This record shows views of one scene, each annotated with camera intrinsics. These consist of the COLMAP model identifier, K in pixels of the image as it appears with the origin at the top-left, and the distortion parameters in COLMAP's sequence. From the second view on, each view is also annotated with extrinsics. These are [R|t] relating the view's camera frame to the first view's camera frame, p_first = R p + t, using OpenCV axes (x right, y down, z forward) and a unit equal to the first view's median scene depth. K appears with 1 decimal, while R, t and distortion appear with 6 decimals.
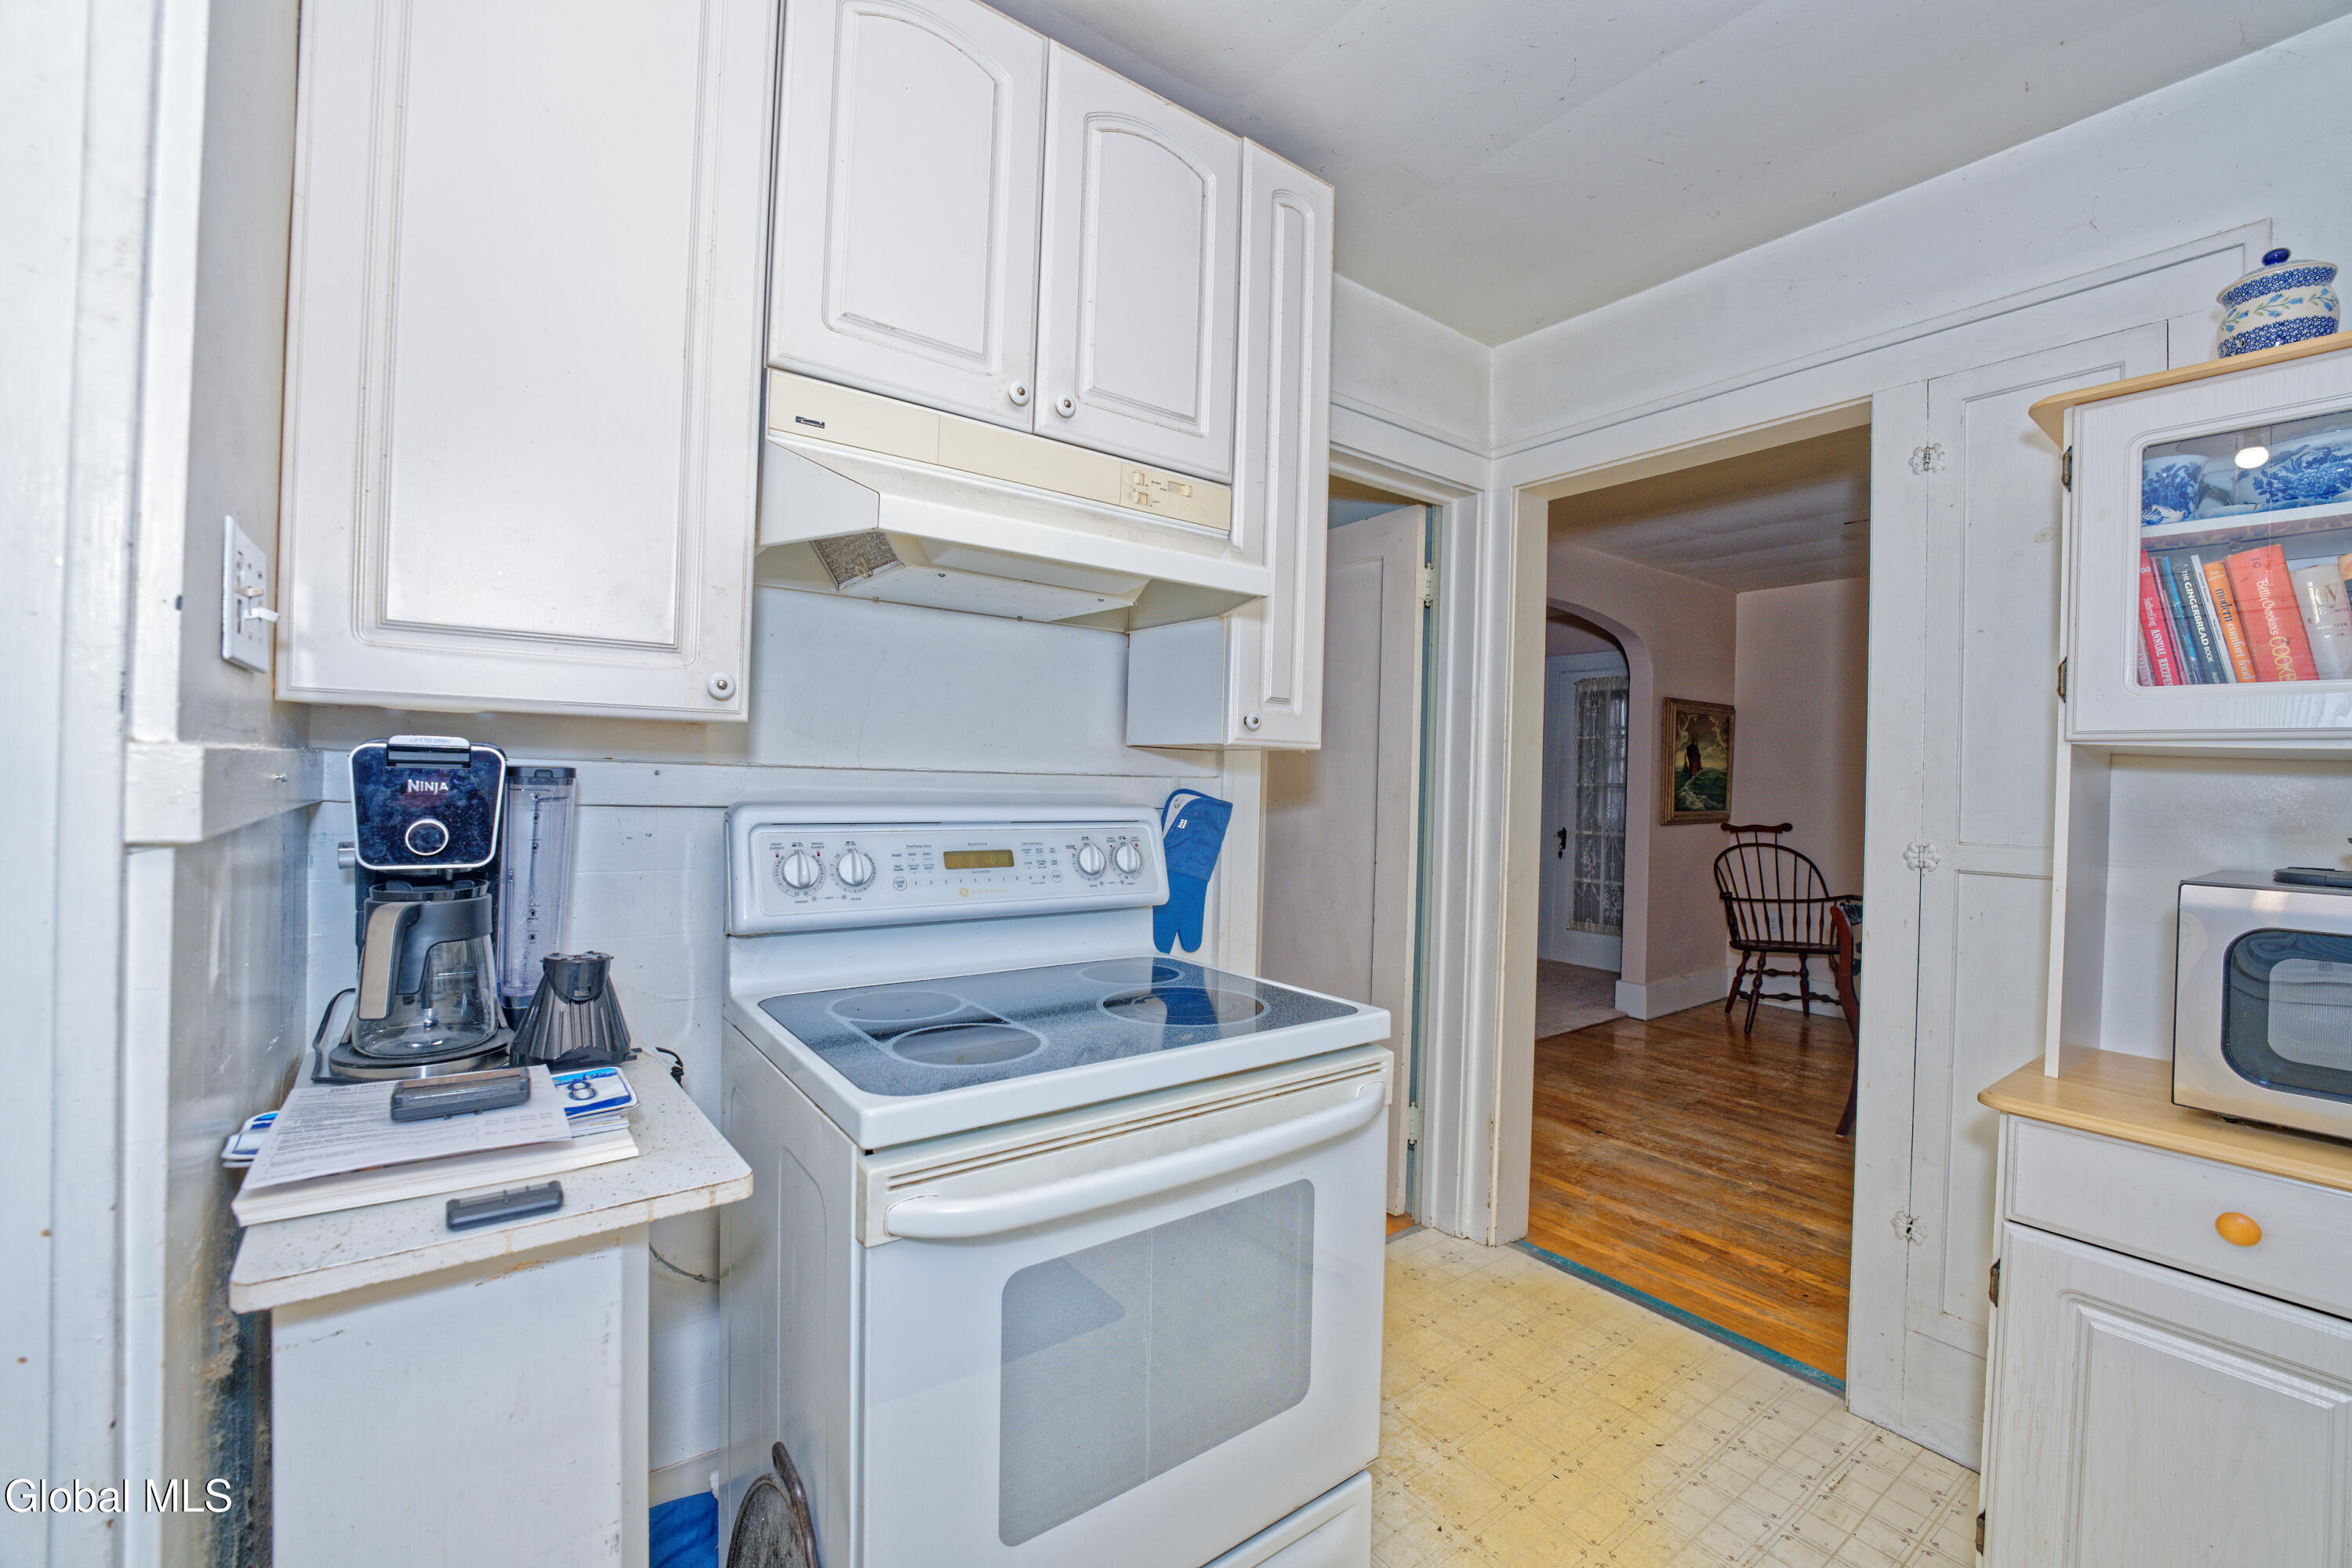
lens RADIAL K [[962.5, 0, 1184.4], [0, 962.5, 783.1], [0, 0, 1]] dist [-0.029907, 0.005140]
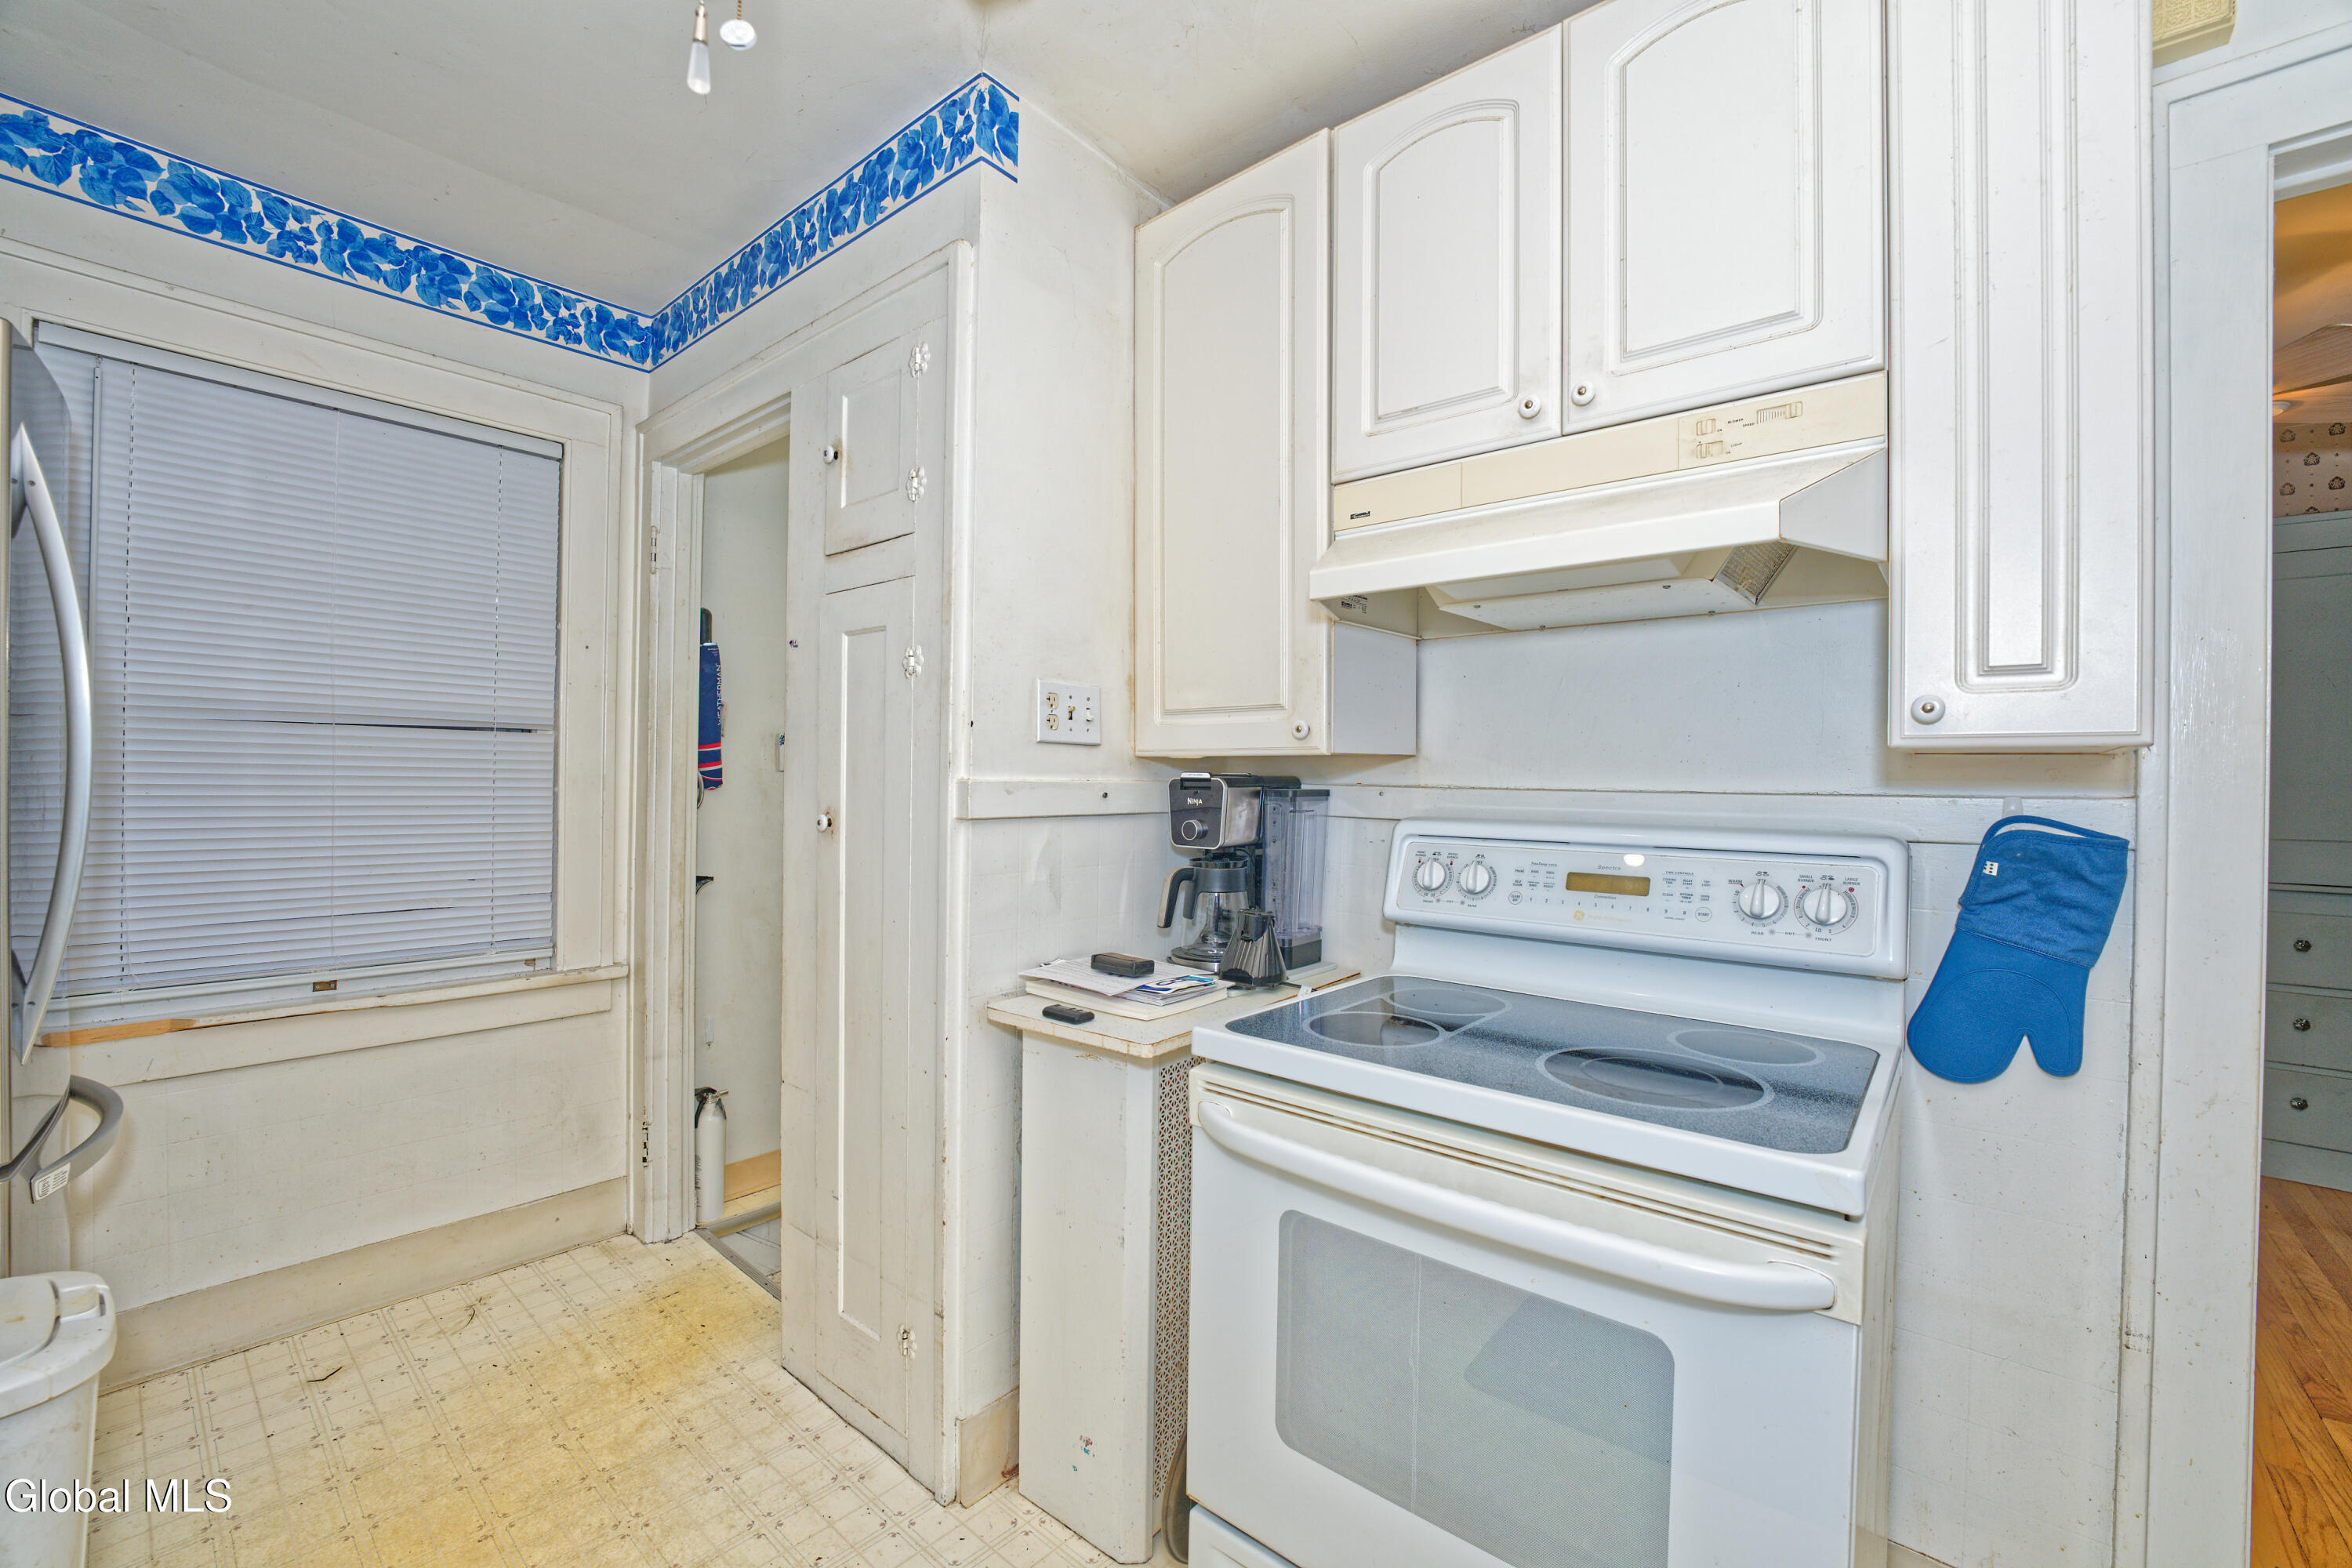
lens RADIAL K [[962.5, 0, 1186.4], [0, 962.5, 784.9], [0, 0, 1]] dist [-0.029907, 0.005140]
pose [[0.228637, -0.018612, -0.973334, 0.649274], [-0.015682, 0.999617, -0.022798, 0.010593], [0.973385, 0.020477, 0.228258, 0.404810]]
